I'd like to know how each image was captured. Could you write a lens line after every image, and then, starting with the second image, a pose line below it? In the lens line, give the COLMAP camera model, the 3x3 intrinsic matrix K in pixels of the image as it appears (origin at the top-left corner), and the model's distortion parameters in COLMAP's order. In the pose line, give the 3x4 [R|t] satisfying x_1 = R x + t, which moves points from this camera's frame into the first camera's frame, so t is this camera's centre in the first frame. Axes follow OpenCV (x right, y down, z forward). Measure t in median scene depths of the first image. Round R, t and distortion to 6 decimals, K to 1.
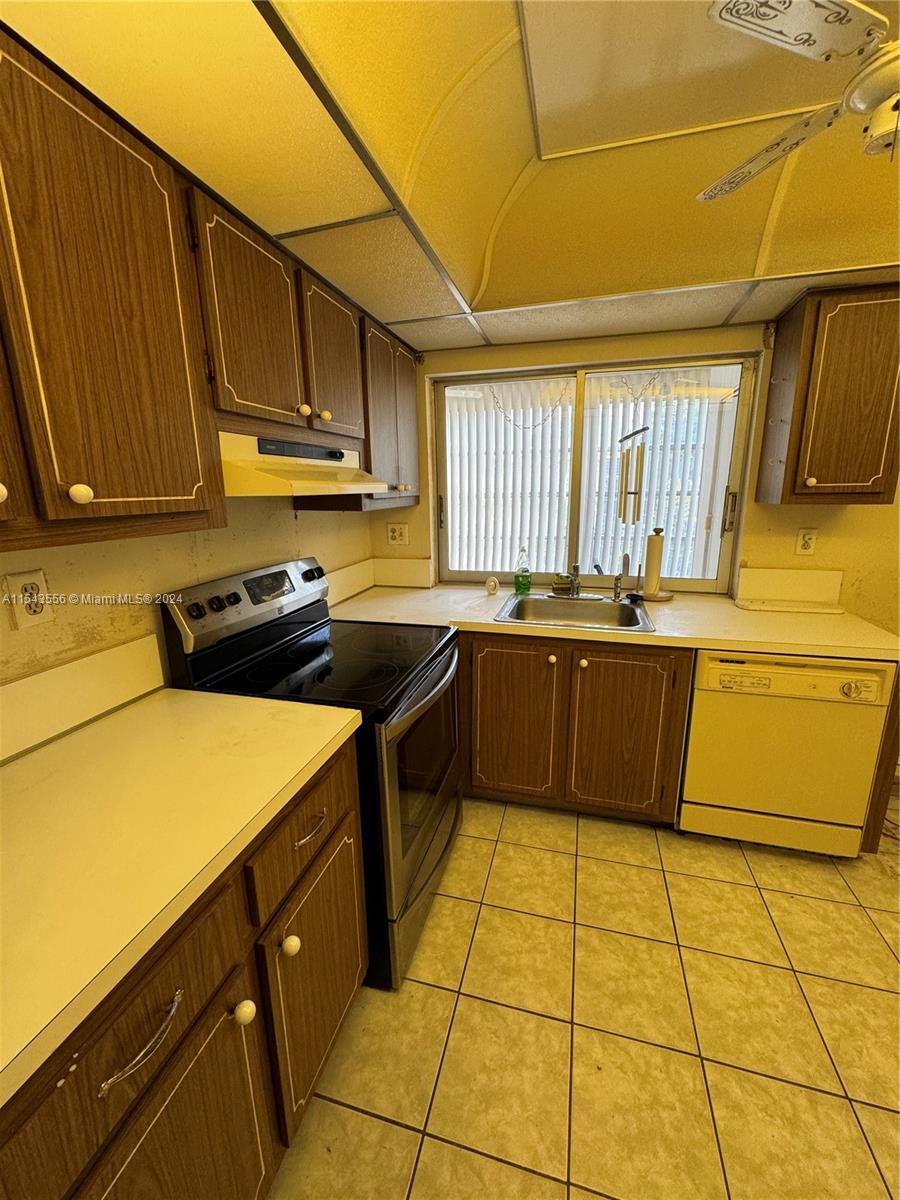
lens RADIAL K [[480.3, 0, 448.5], [0, 480.3, 595.2], [0, 0, 1]] dist [-0.001297, 0.000671]
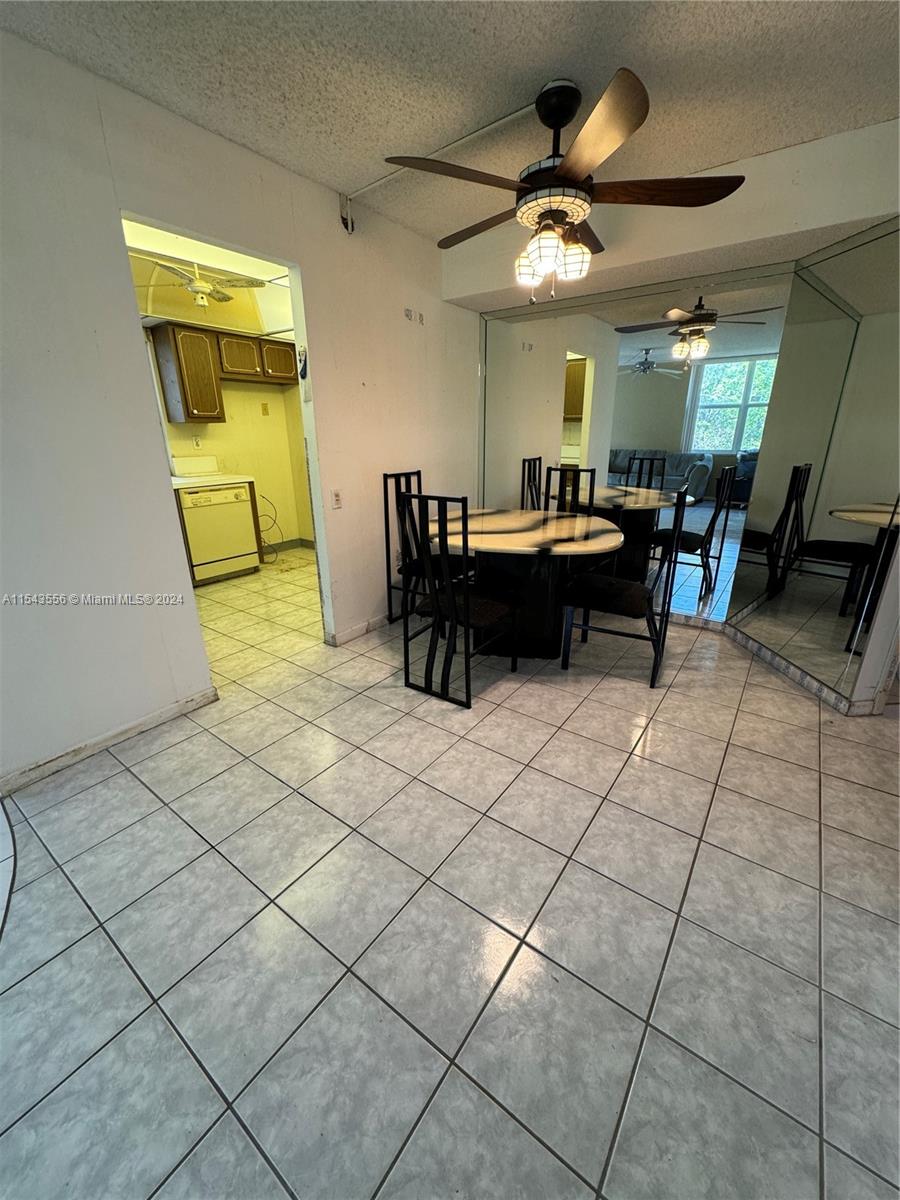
lens RADIAL K [[480.3, 0, 451.9], [0, 480.3, 599.3], [0, 0, 1]] dist [-0.001297, 0.000671]
pose [[0.350194, -0.296867, 0.888389, -1.035299], [0.210855, 0.949088, 0.234033, 0.312418], [-0.912636, 0.105365, 0.394960, -0.858676]]
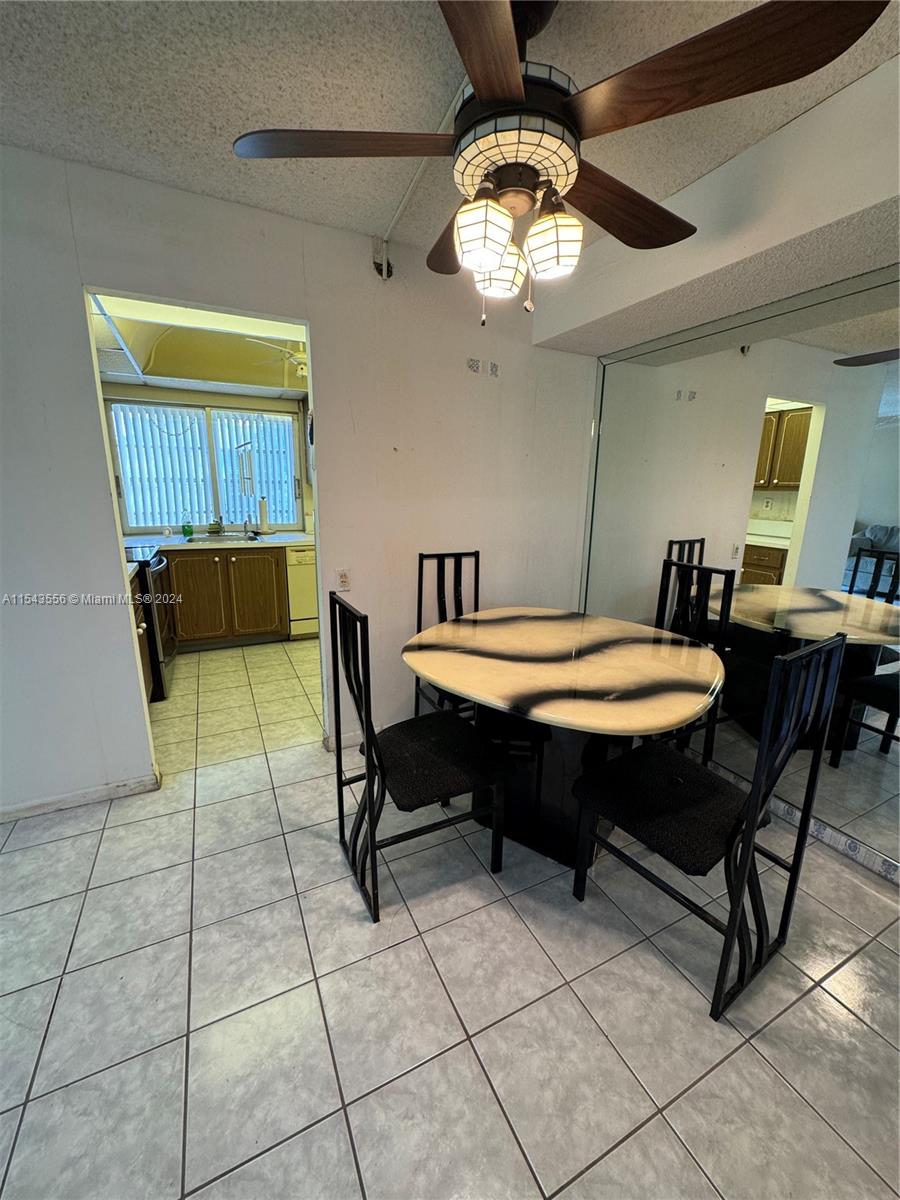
lens RADIAL K [[480.3, 0, 450.5], [0, 480.3, 598.5], [0, 0, 1]] dist [-0.001297, 0.000671]
pose [[0.743205, -0.126641, 0.656969, -0.382574], [0.123413, 0.991022, 0.051423, 0.307851], [-0.657583, 0.042861, 0.752162, -1.100480]]
